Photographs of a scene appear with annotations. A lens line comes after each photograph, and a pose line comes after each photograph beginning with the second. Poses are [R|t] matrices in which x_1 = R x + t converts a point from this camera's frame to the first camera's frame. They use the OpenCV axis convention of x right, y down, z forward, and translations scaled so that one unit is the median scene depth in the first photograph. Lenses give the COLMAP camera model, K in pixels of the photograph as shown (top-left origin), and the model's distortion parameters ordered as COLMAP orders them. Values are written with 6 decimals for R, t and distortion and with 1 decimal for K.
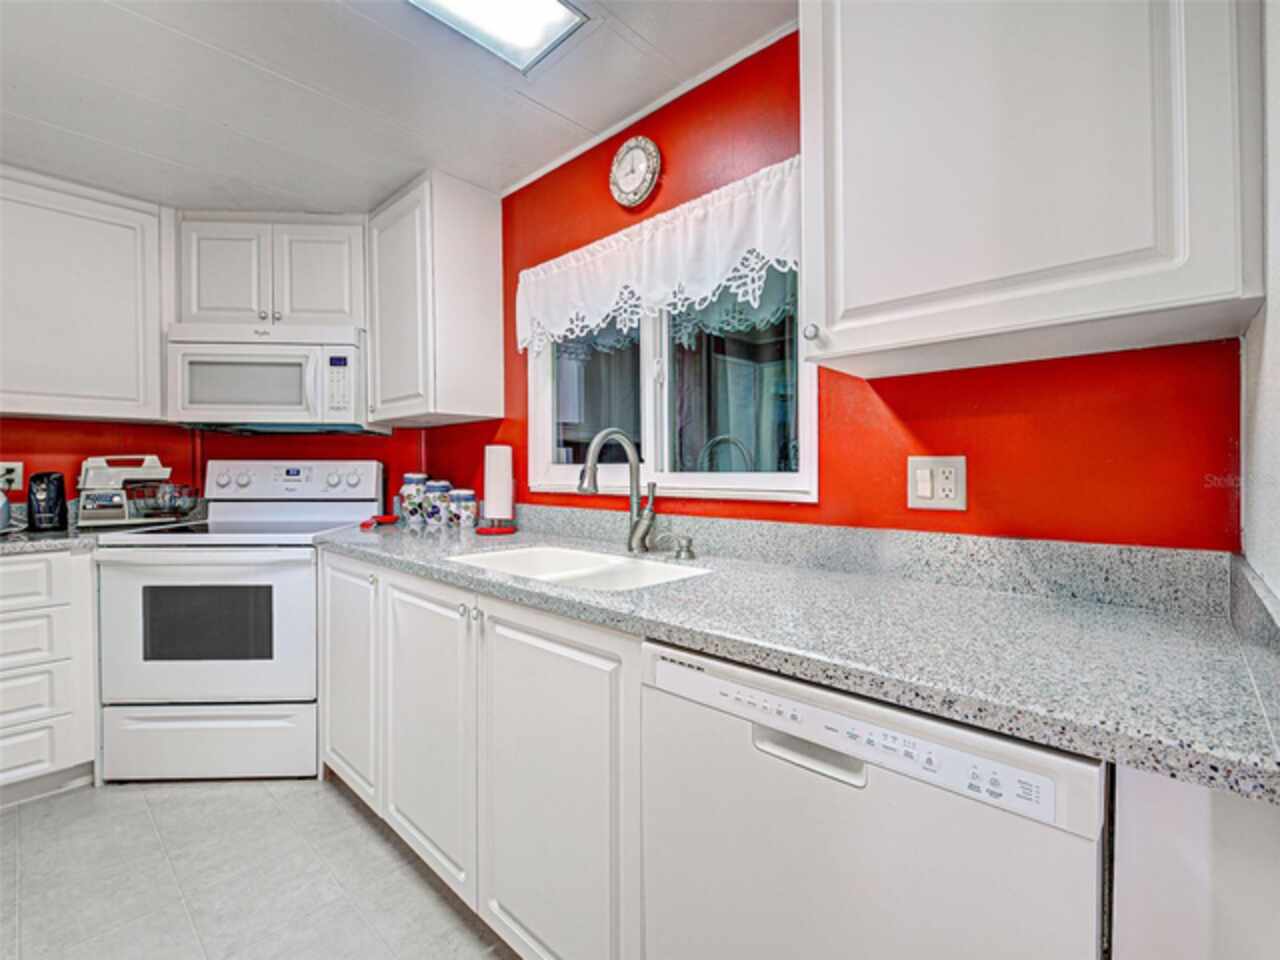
lens RADIAL K [[574.6, 0, 642.1], [0, 574.6, 474.5], [0, 0, 1]] dist [-0.000239, -0.000580]
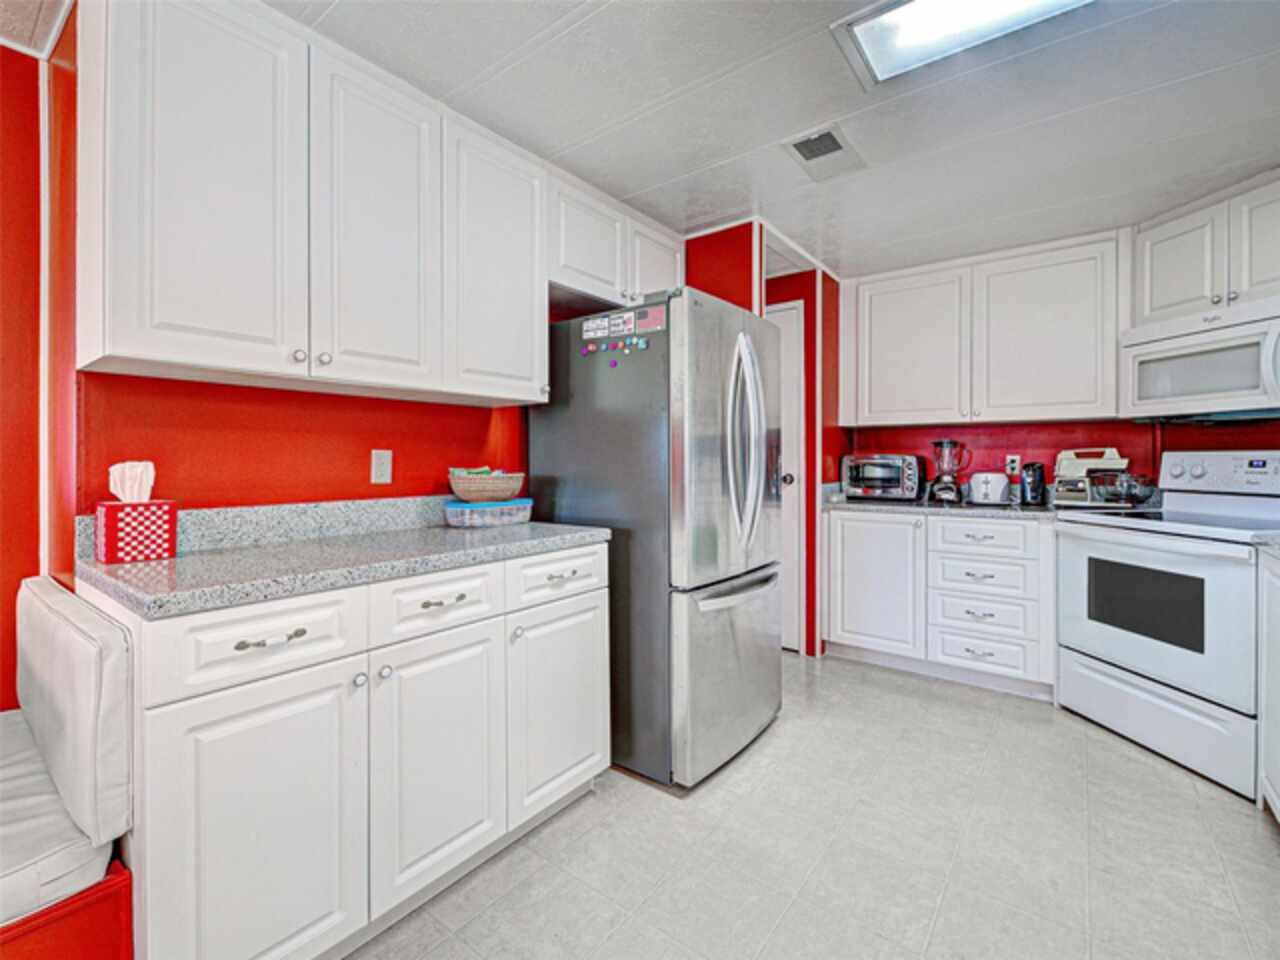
lens RADIAL K [[574.6, 0, 642.1], [0, 574.6, 474.5], [0, 0, 1]] dist [-0.000239, -0.000580]
pose [[0.089008, 0.024424, -0.995731, 0.219974], [-0.008082, 0.999684, 0.023799, -0.000382], [0.995998, 0.005929, 0.089177, -0.038982]]
